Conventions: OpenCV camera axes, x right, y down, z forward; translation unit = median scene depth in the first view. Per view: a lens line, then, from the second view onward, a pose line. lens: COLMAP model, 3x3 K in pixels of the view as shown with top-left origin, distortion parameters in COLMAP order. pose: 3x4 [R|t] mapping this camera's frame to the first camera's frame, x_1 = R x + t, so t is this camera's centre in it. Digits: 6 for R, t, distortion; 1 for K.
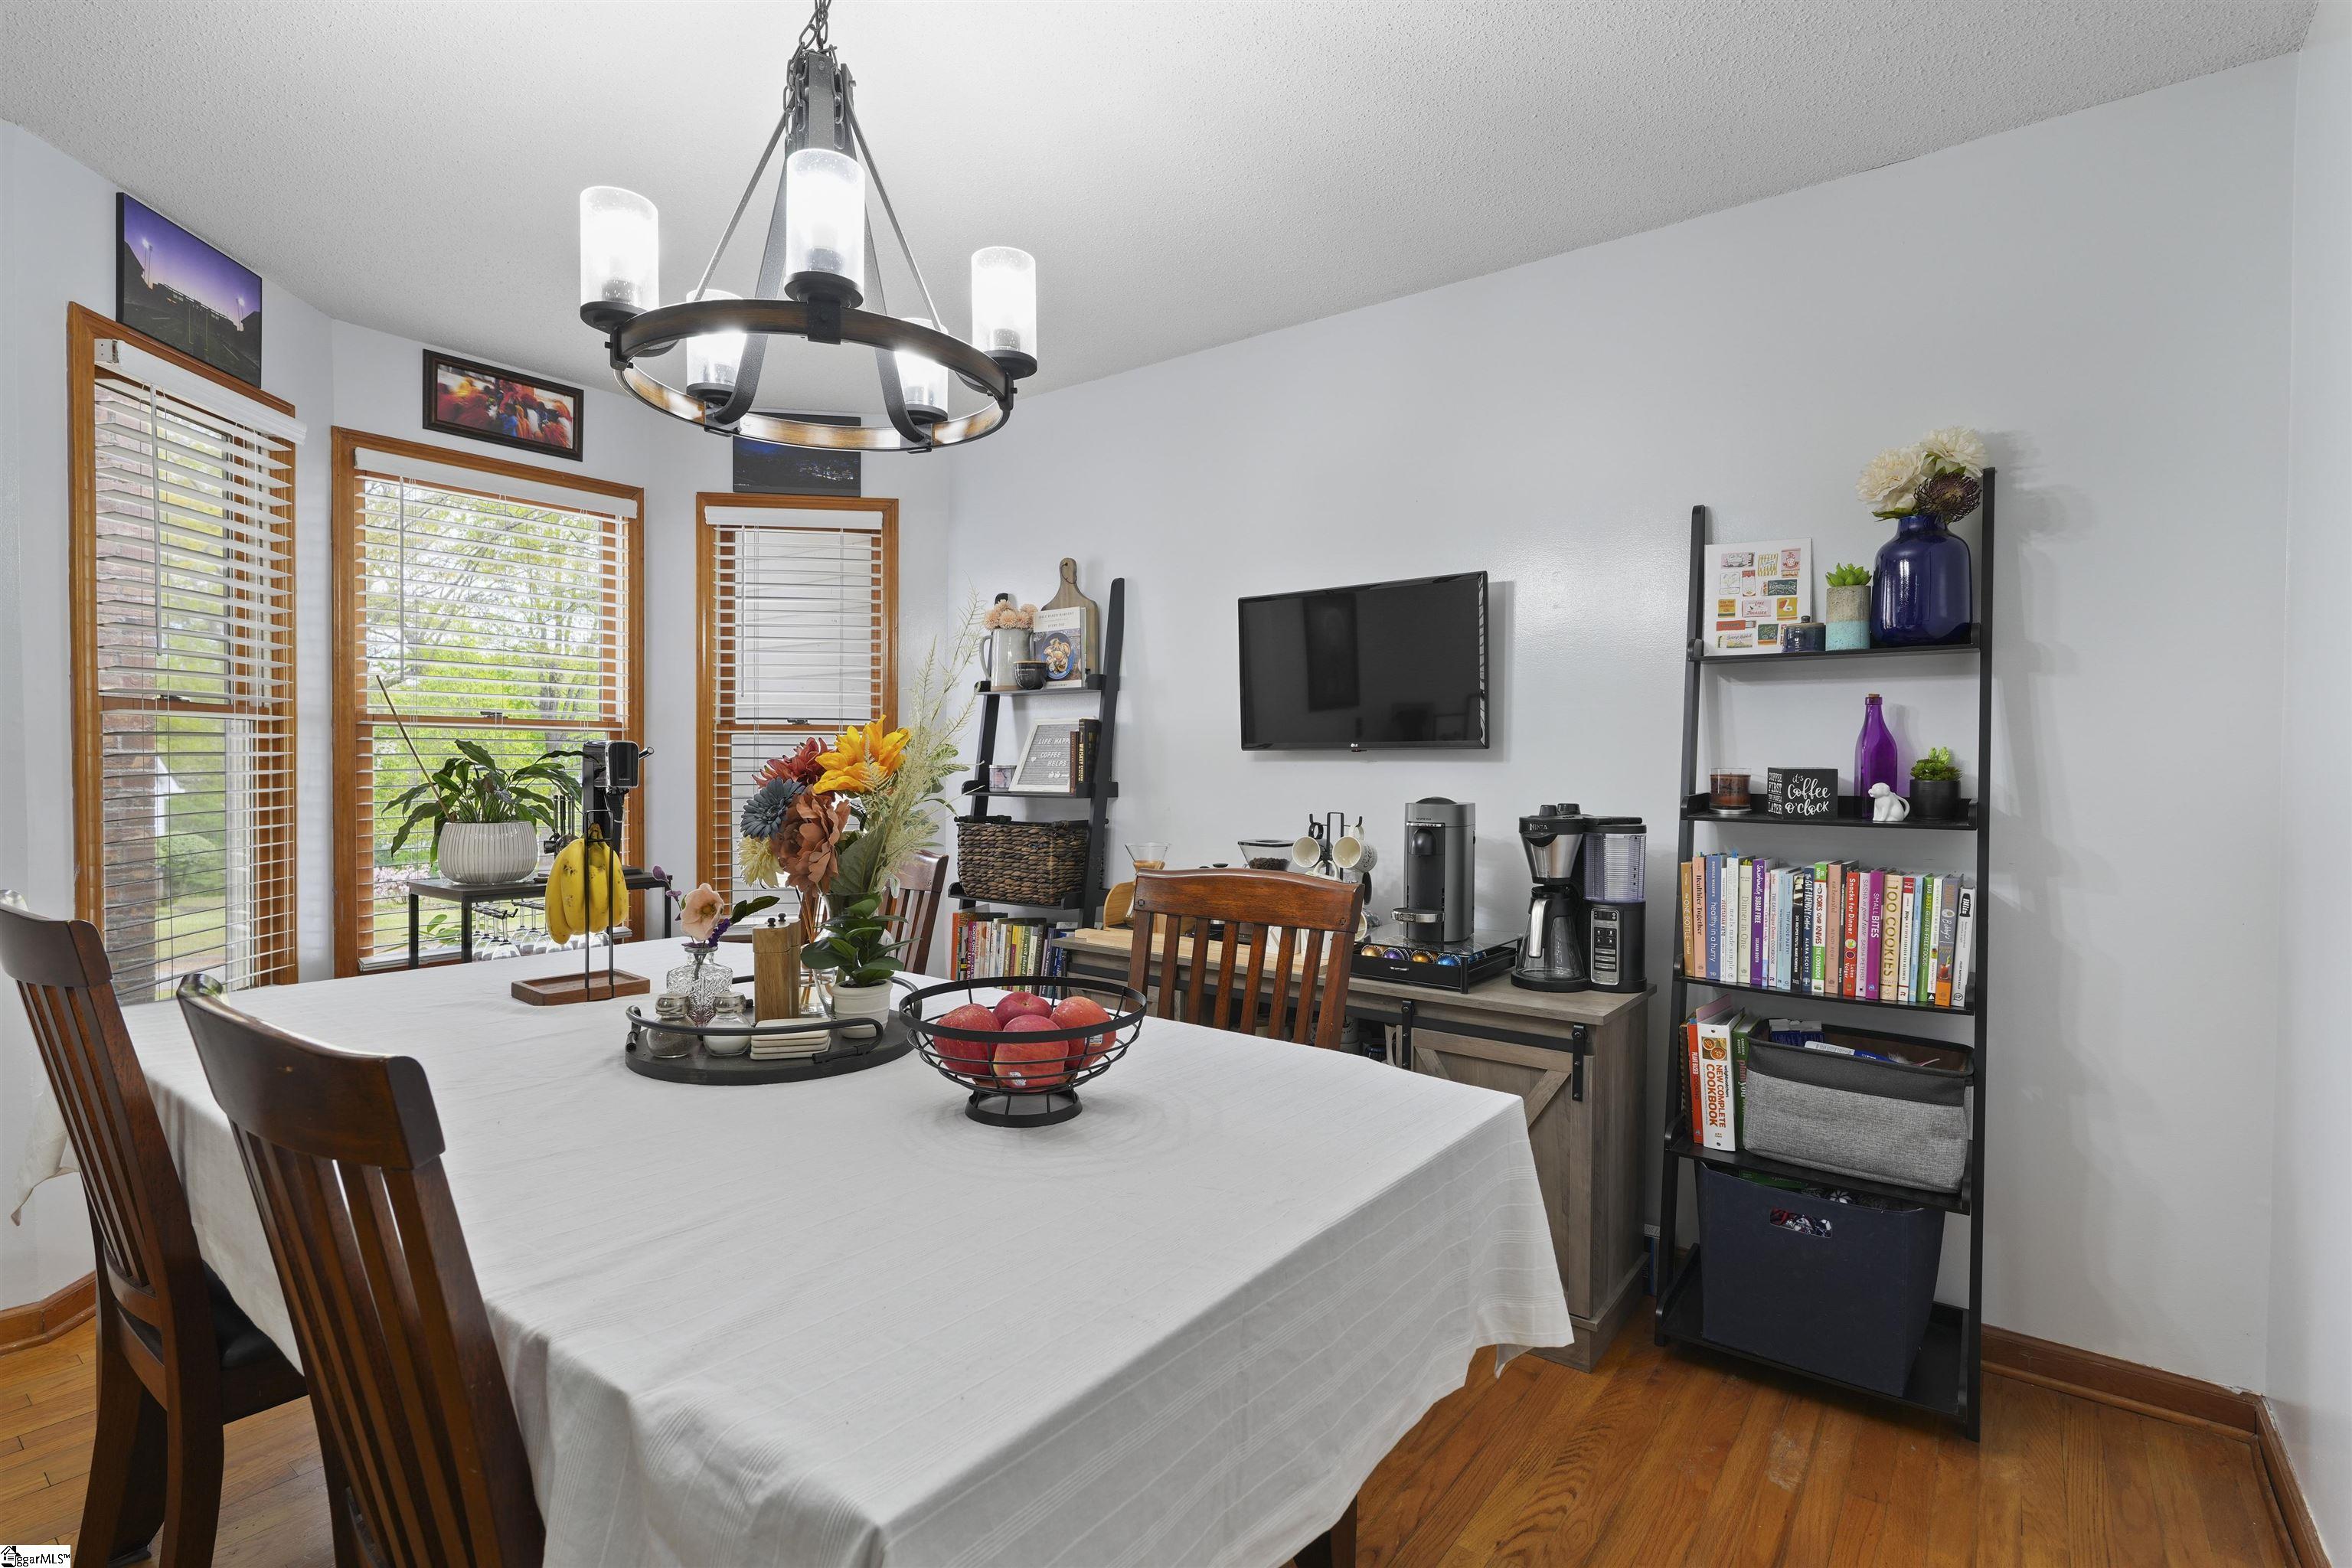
lens RADIAL K [[1116.1, 0, 1172.2], [0, 1116.1, 777.7], [0, 0, 1]] dist [0.000936, 0.000807]
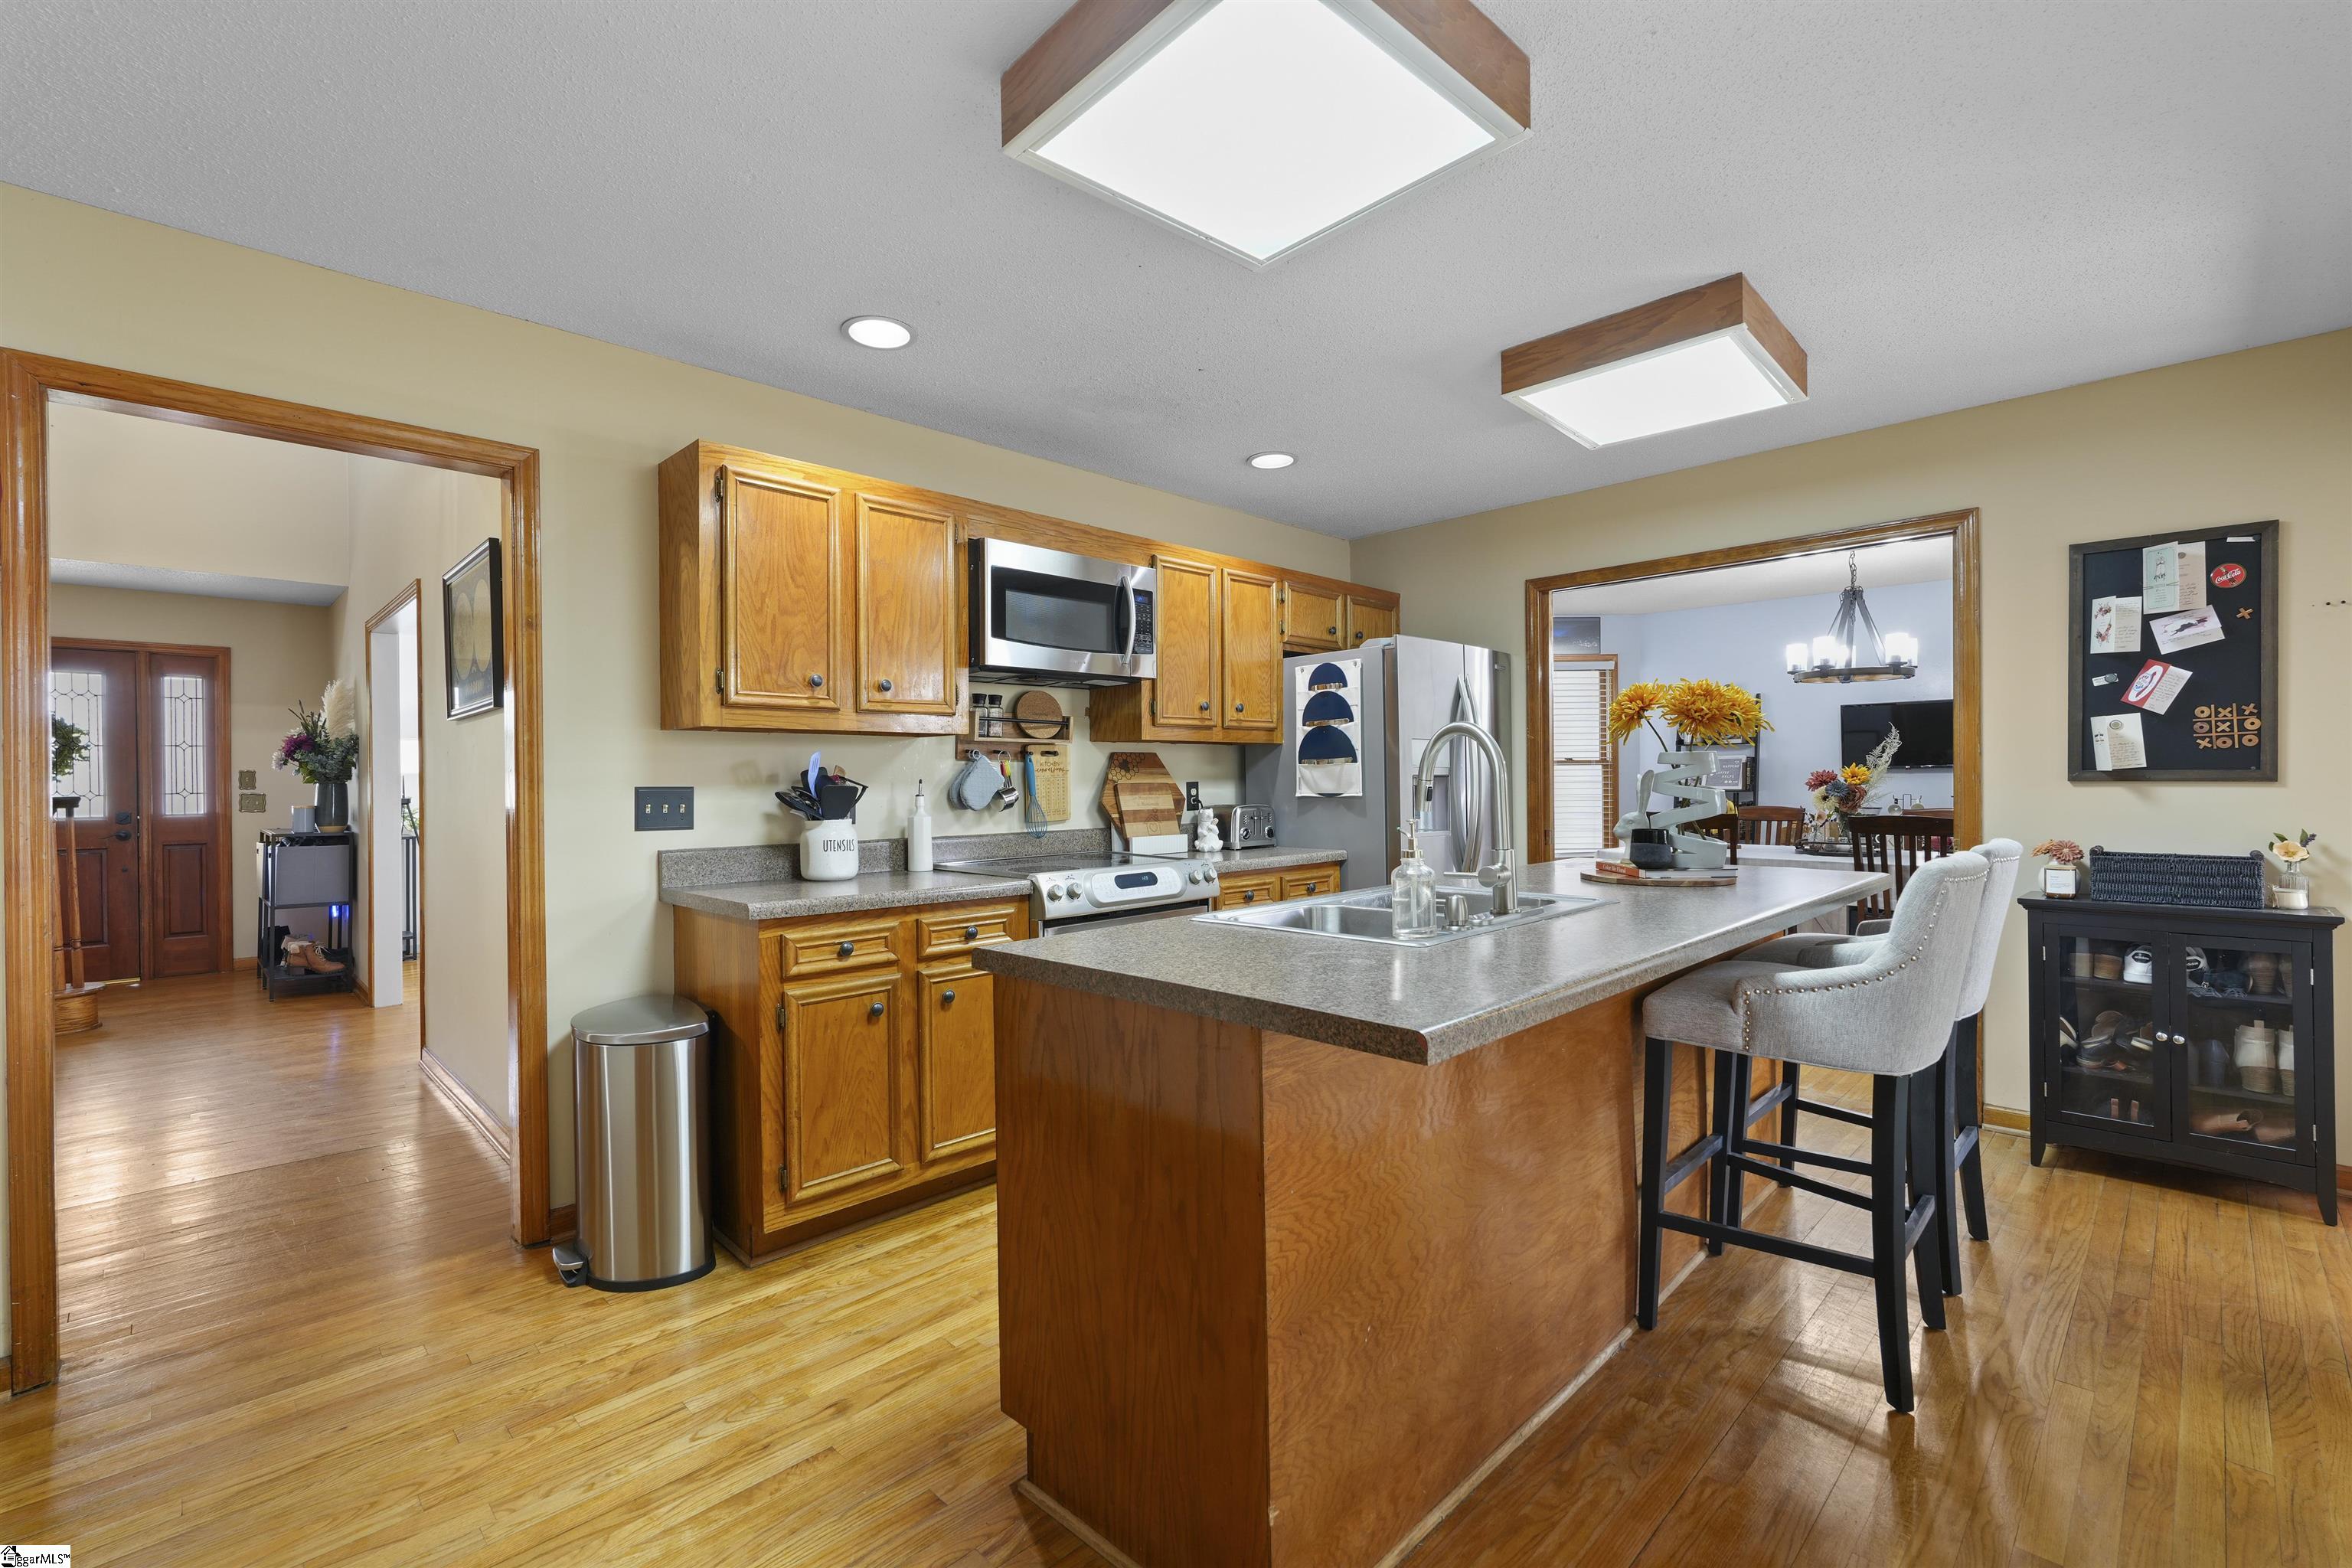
lens RADIAL K [[1018.7, 0, 1179.5], [0, 1018.7, 782.3], [0, 0, 1]] dist [-0.003609, 0.000842]
pose [[0.989353, -0.015362, -0.144725, -1.325353], [0.013498, 0.999813, -0.013853, 0.015887], [0.144911, 0.011752, 0.989375, -1.726708]]
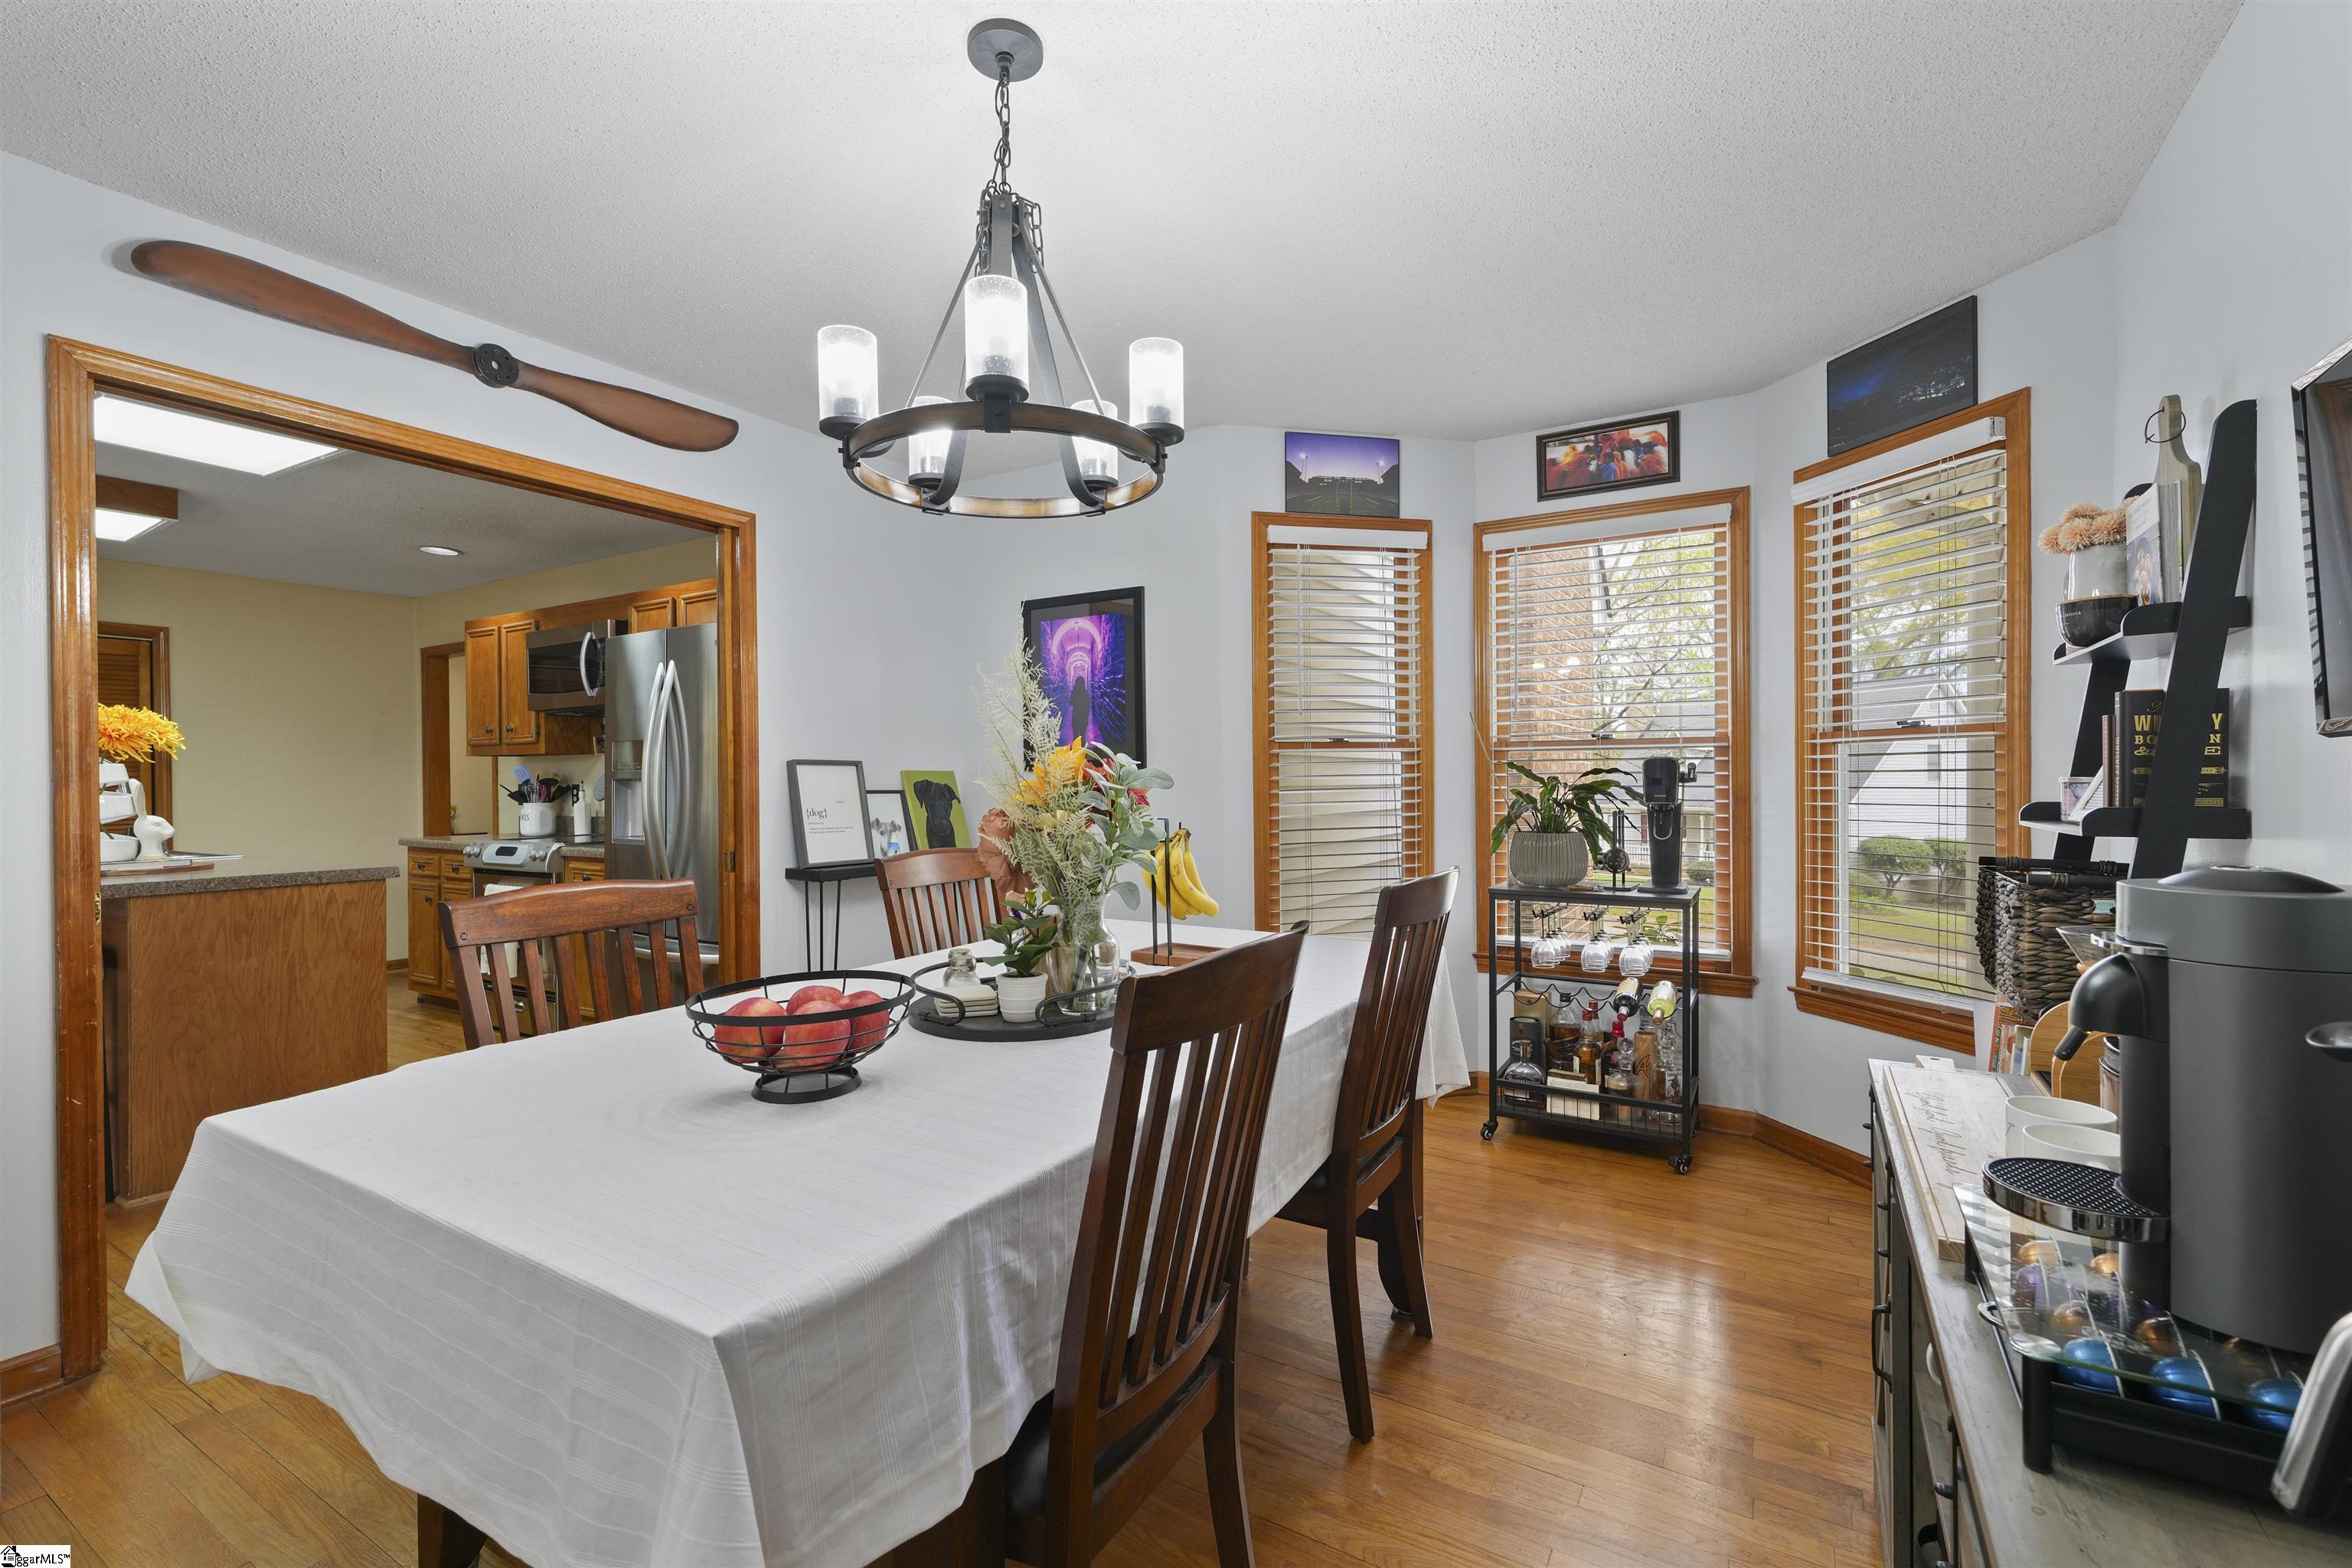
lens RADIAL K [[1018.7, 0, 1182.5], [0, 1018.7, 781.1], [0, 0, 1]] dist [-0.003609, 0.000842]
pose [[0.103121, -0.007283, -0.994642, 0.473832], [-0.007891, 0.999936, -0.008140, -0.002325], [0.994638, 0.008689, 0.103057, 0.650856]]
